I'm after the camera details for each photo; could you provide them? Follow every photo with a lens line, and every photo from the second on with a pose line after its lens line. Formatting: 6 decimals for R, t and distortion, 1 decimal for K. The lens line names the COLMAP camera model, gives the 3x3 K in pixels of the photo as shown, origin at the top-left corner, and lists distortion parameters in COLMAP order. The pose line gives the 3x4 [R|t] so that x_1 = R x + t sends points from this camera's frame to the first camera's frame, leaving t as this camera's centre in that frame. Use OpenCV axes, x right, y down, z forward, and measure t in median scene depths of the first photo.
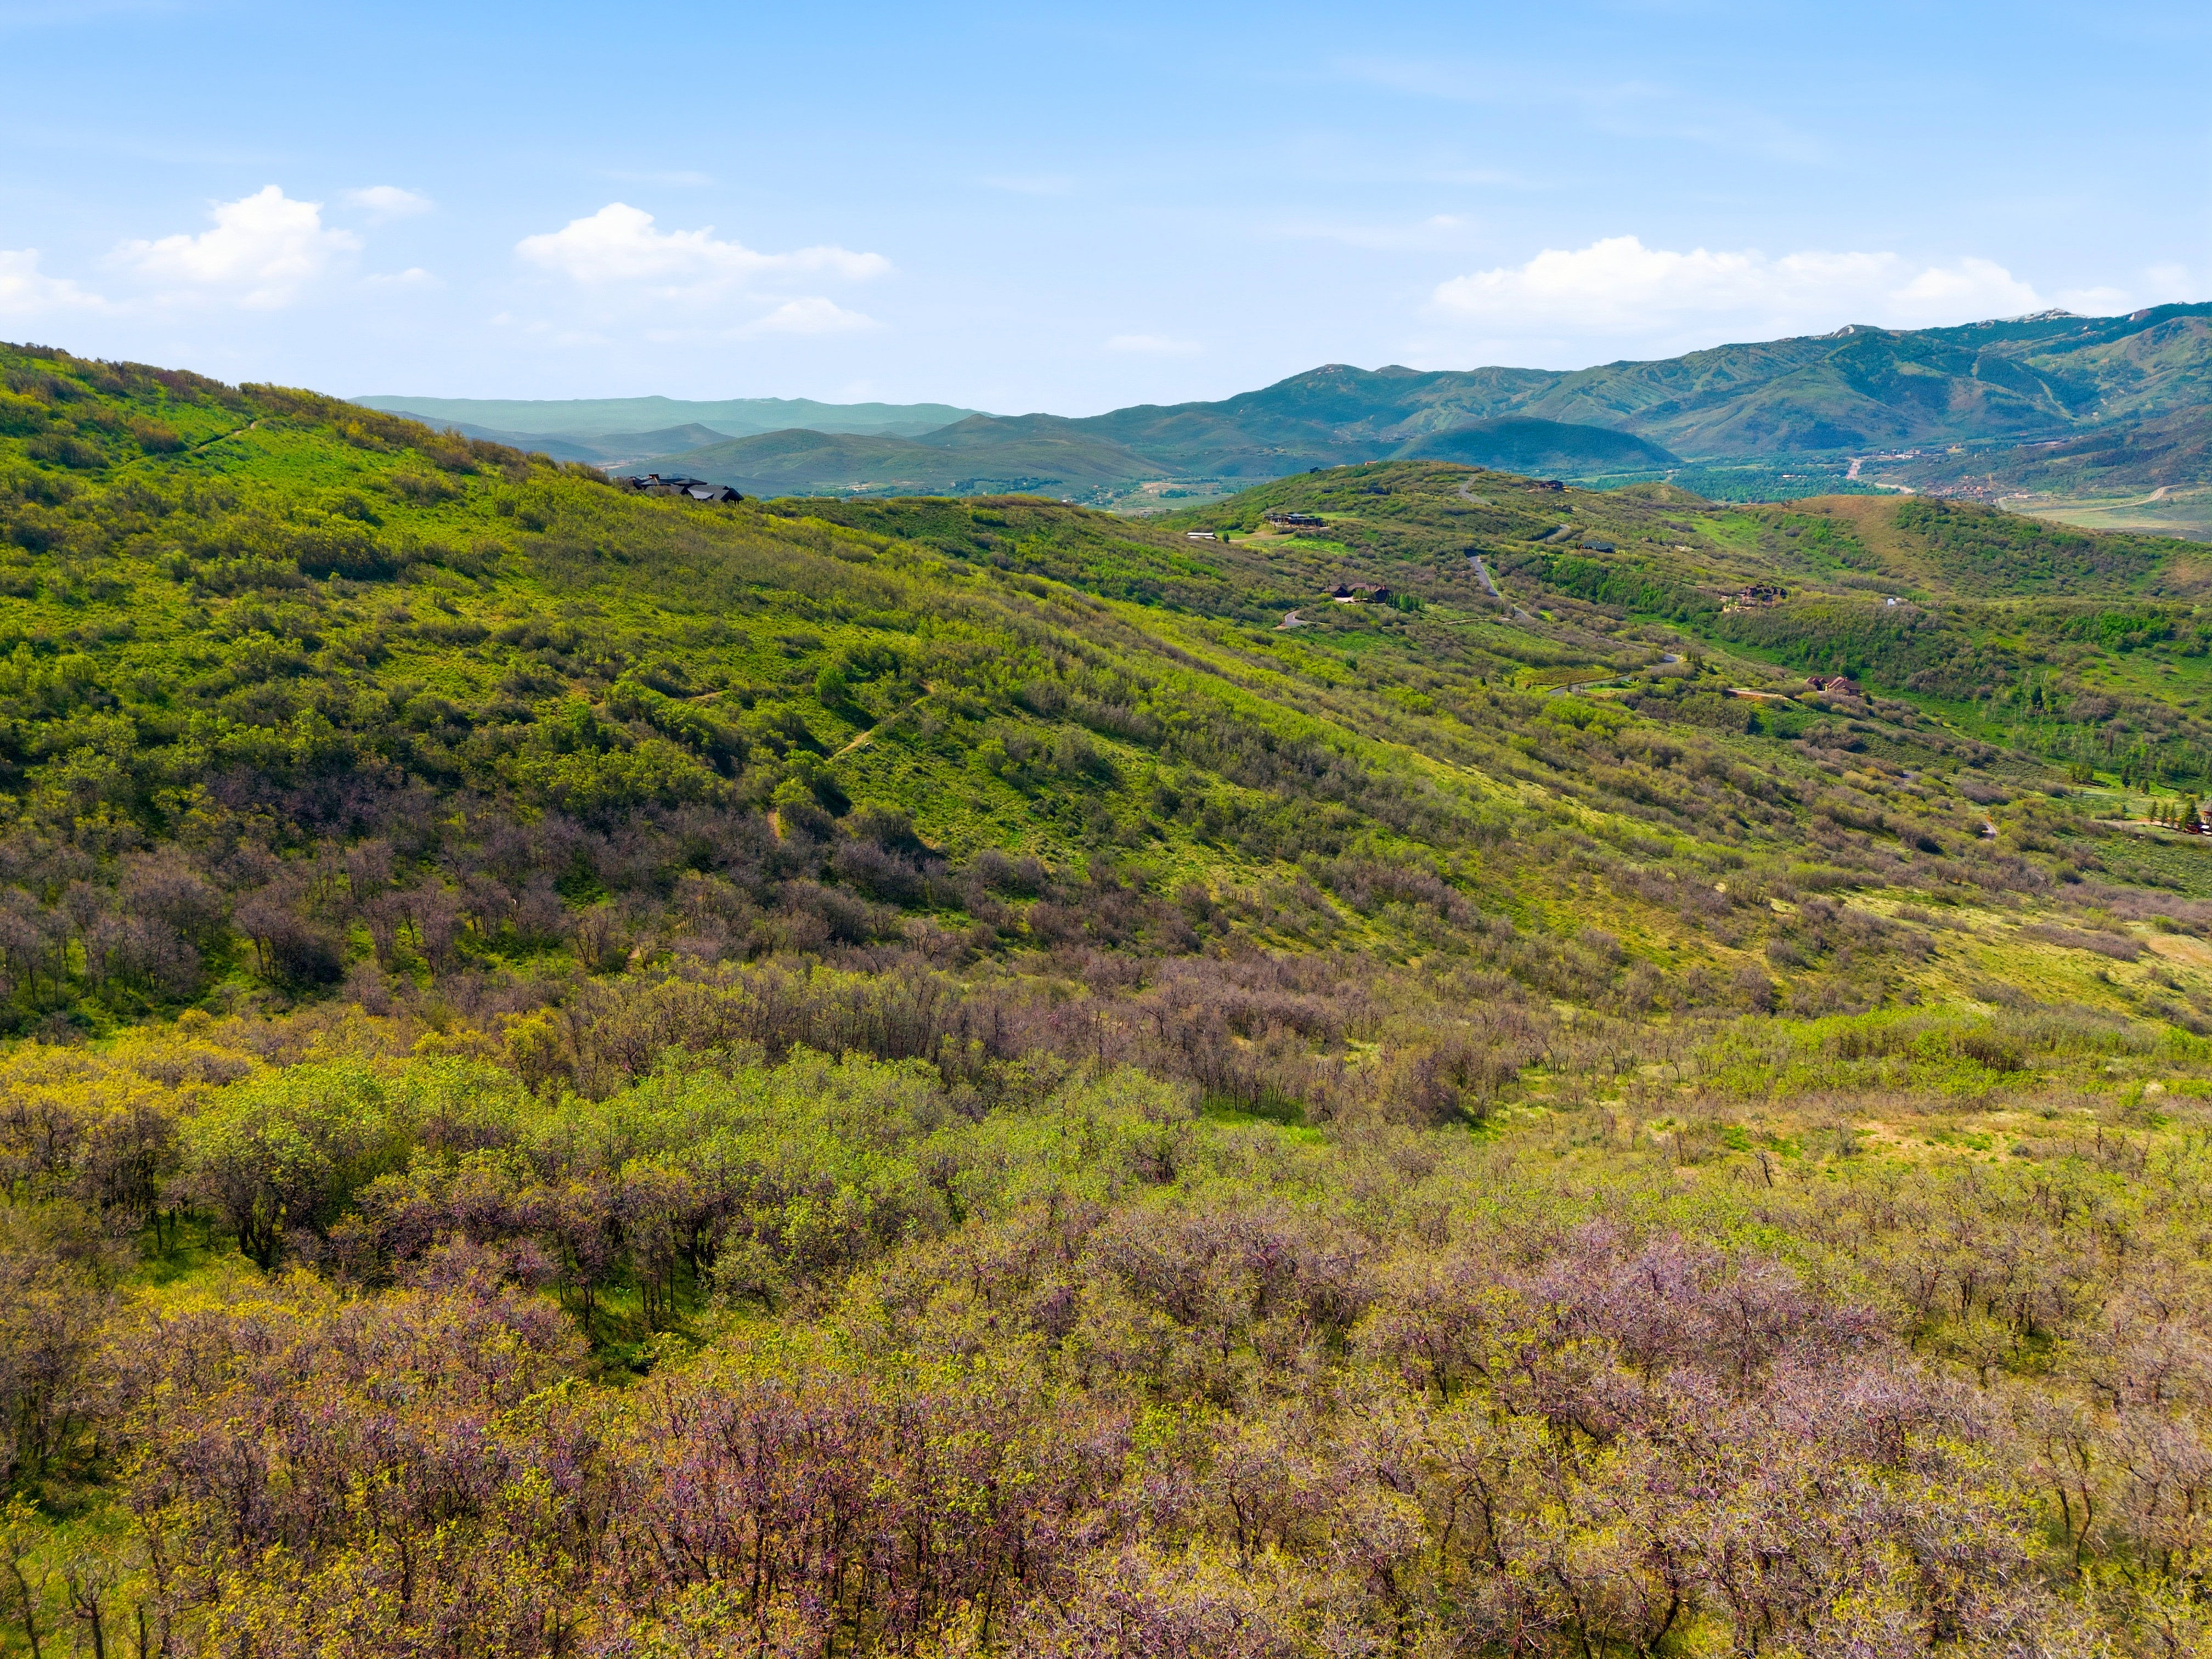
lens RADIAL K [[1615.7, 0, 1108.6], [0, 1615.7, 830.9], [0, 0, 1]] dist [0.080627, -0.082493]
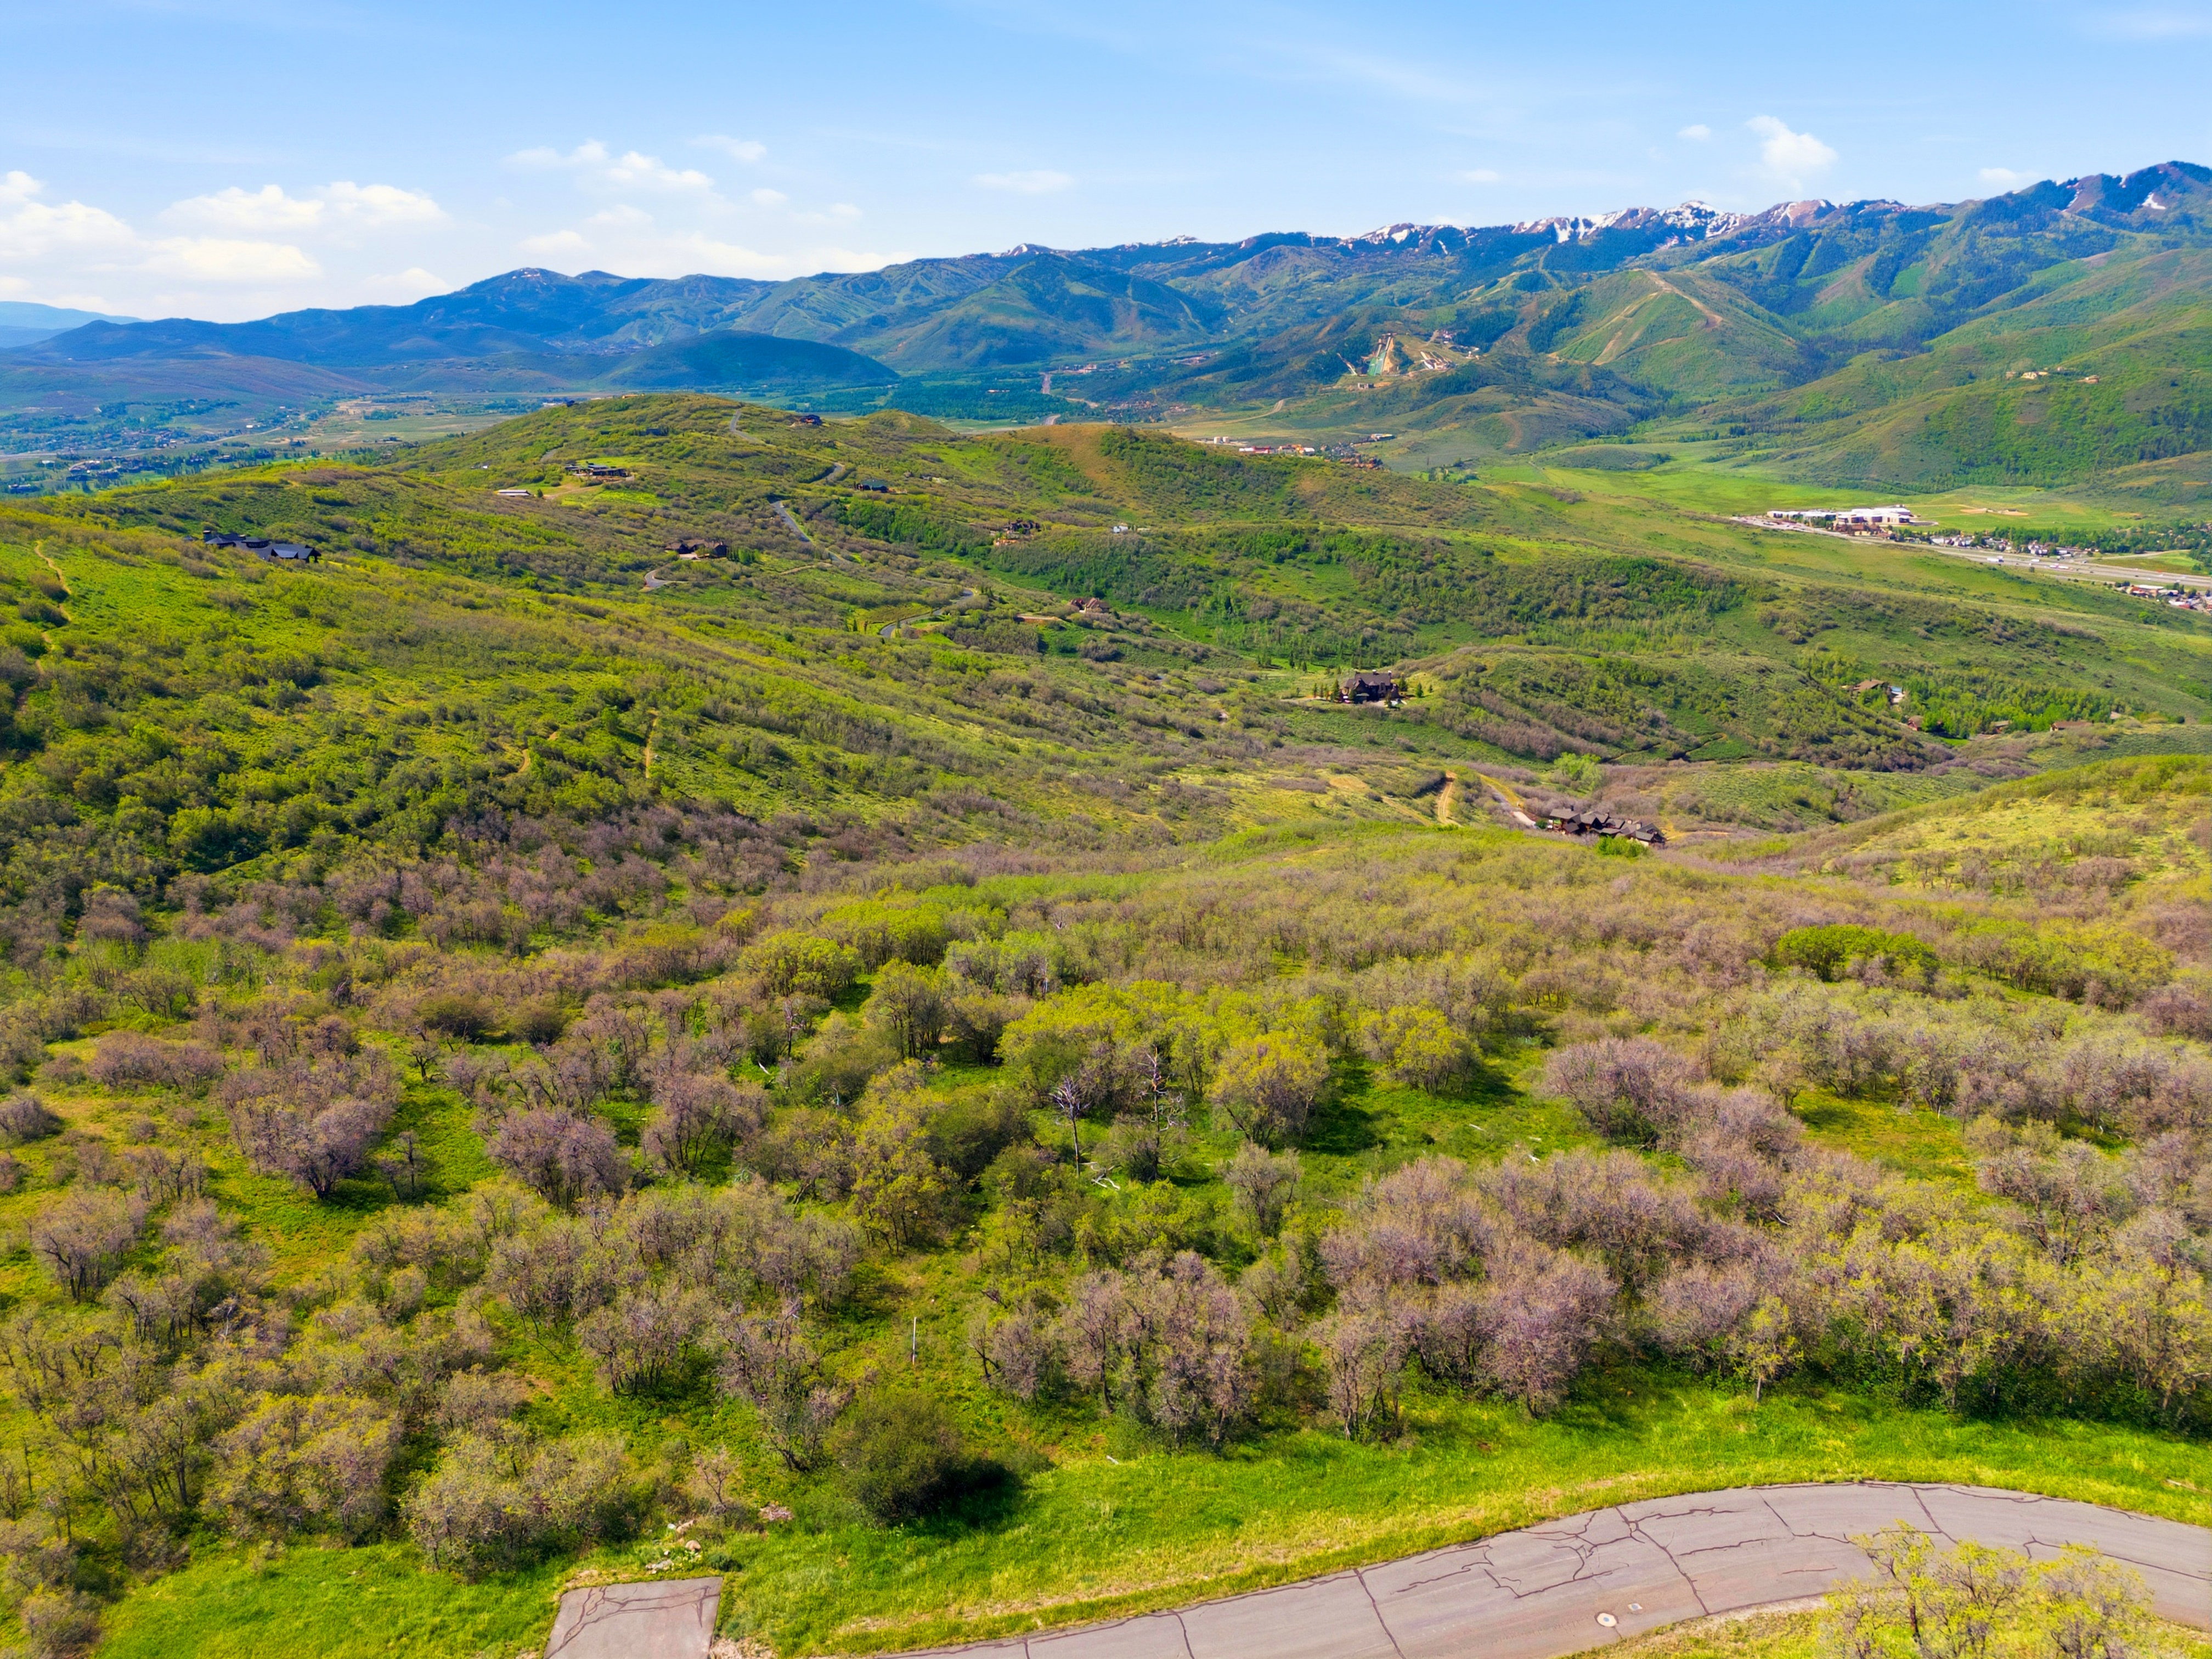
lens RADIAL K [[1635.8, 0, 1107.4], [0, 1635.8, 818.3], [0, 0, 1]] dist [0.137805, -0.223234]
pose [[0.895651, -0.129751, 0.425410, -0.174645], [0.110128, 0.991412, 0.070521, -0.022853], [-0.430907, -0.016312, 0.902249, -0.250673]]
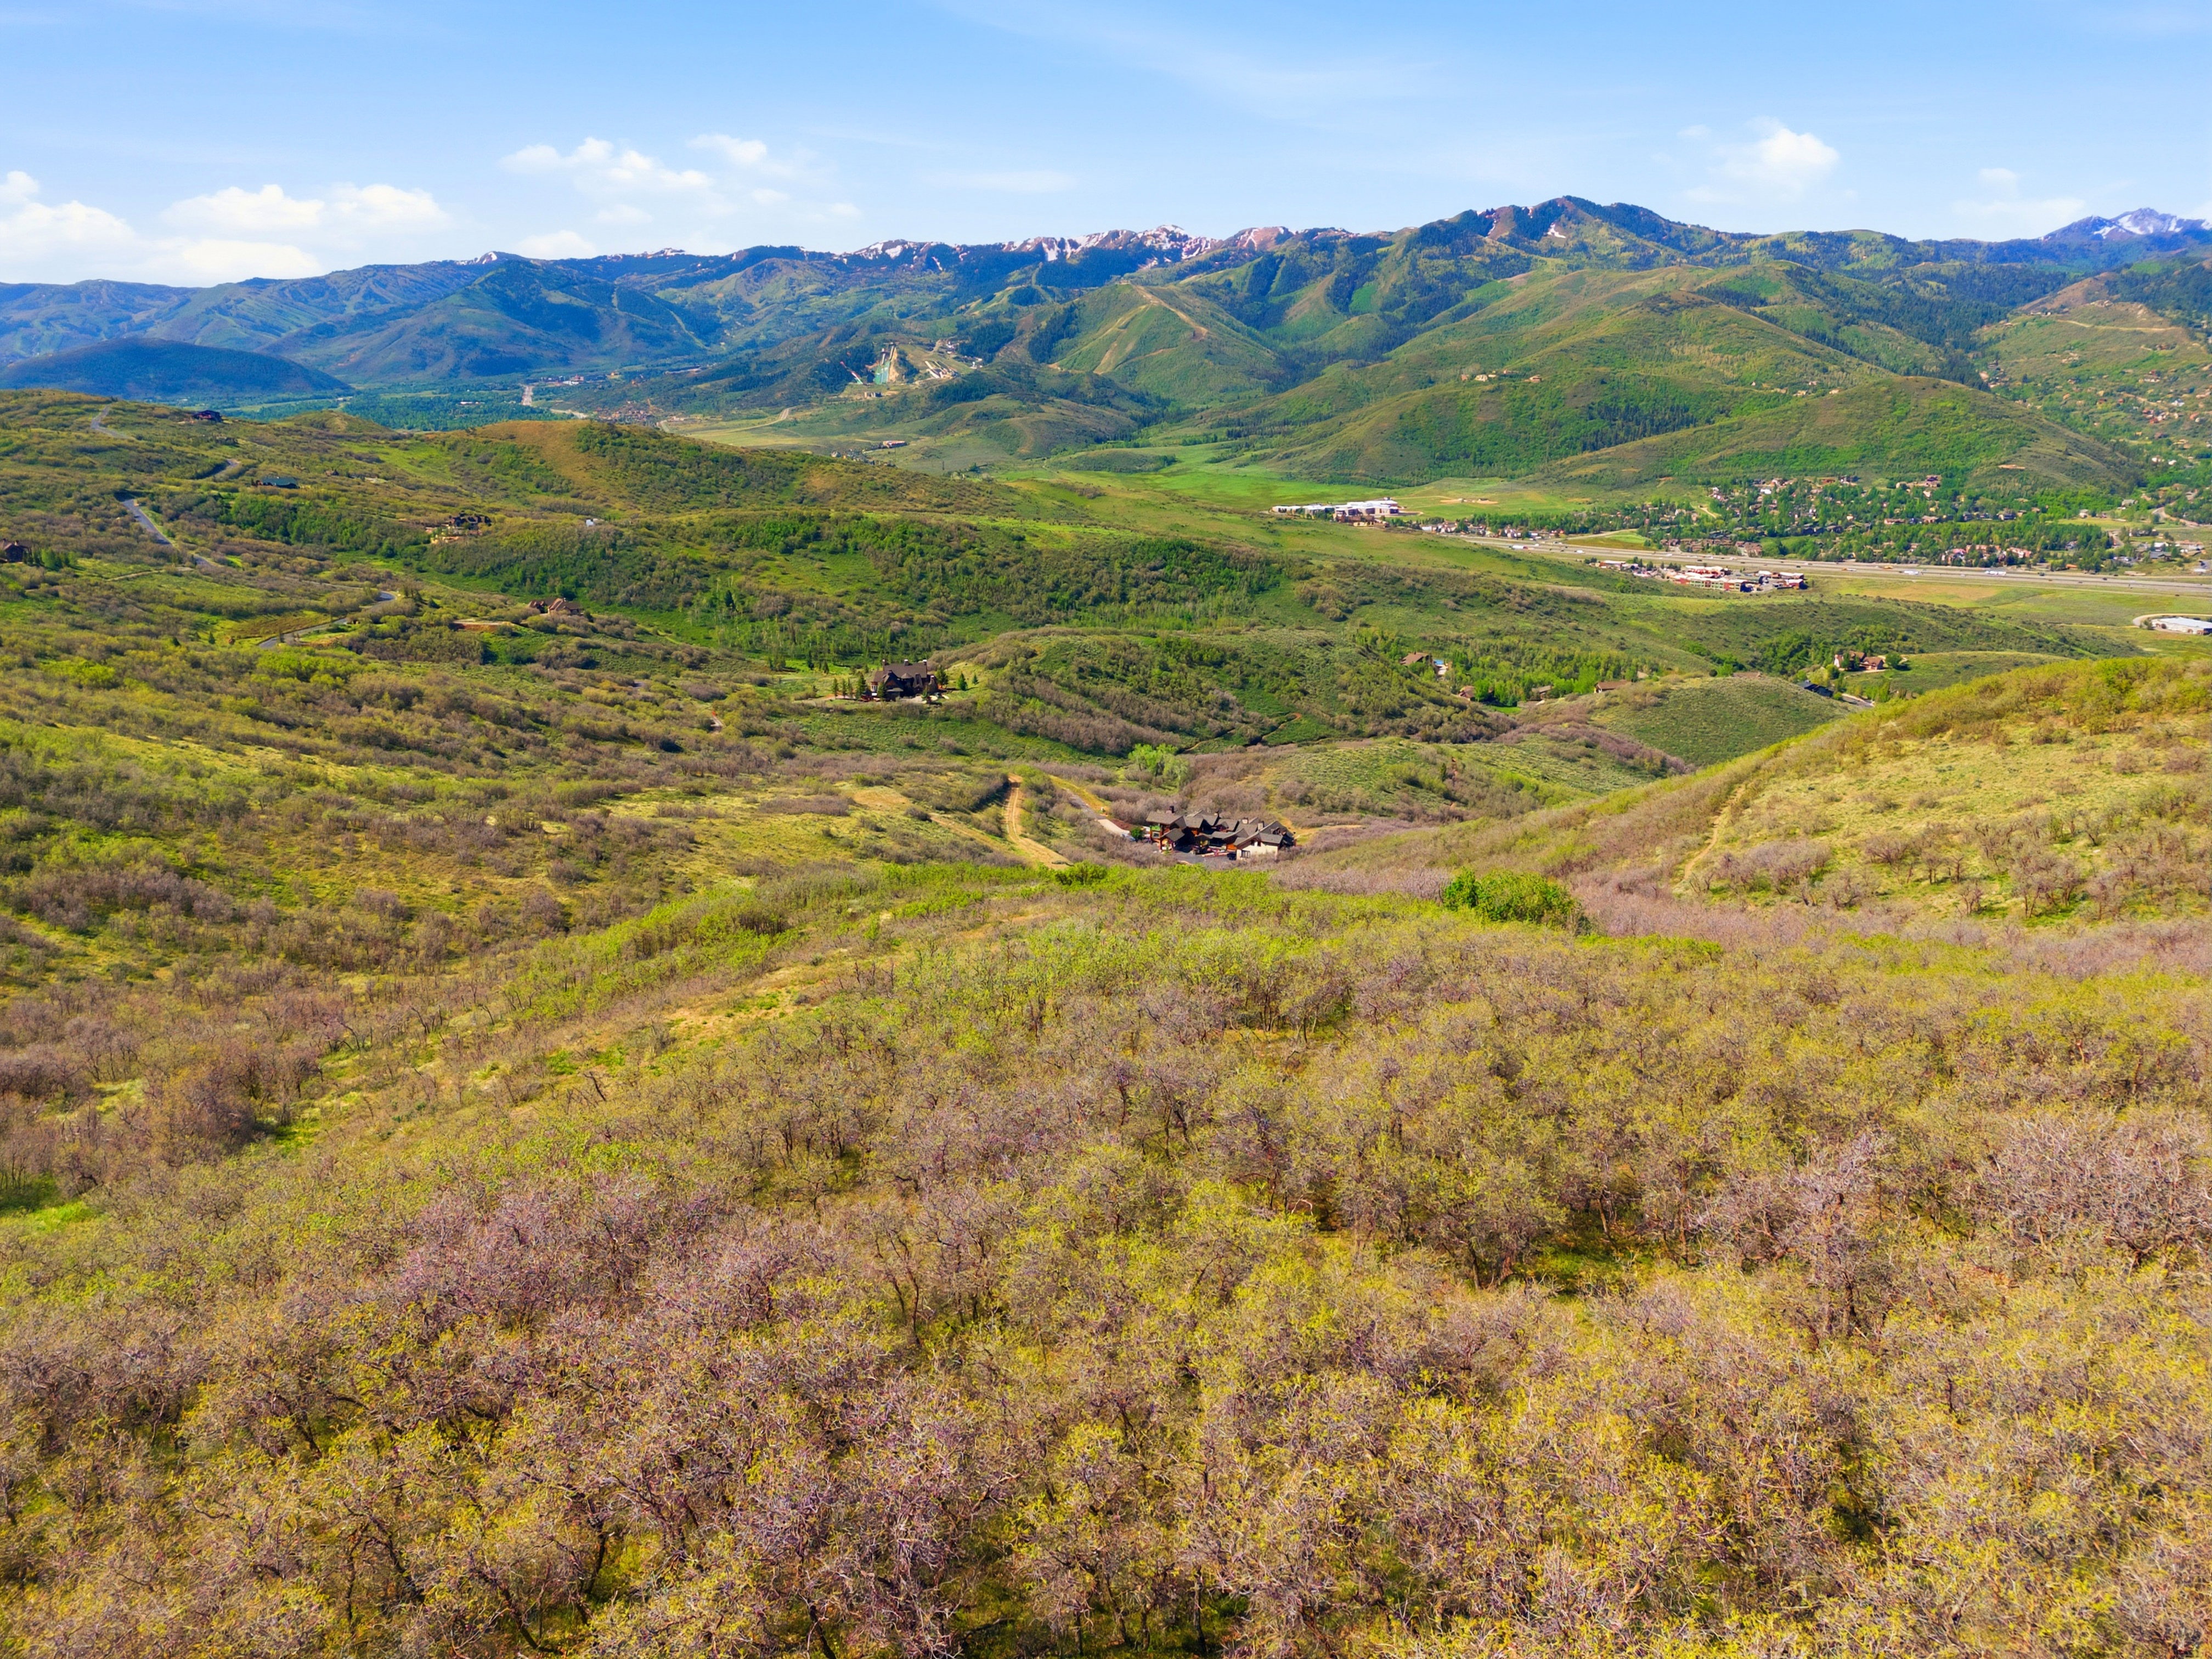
lens RADIAL K [[1615.7, 0, 1108.6], [0, 1615.7, 830.9], [0, 0, 1]] dist [0.080627, -0.082493]
pose [[0.732339, -0.196020, 0.652116, 0.000290], [0.168514, 0.980053, 0.105350, -0.000362], [-0.659759, 0.032739, 0.750764, 0.002300]]
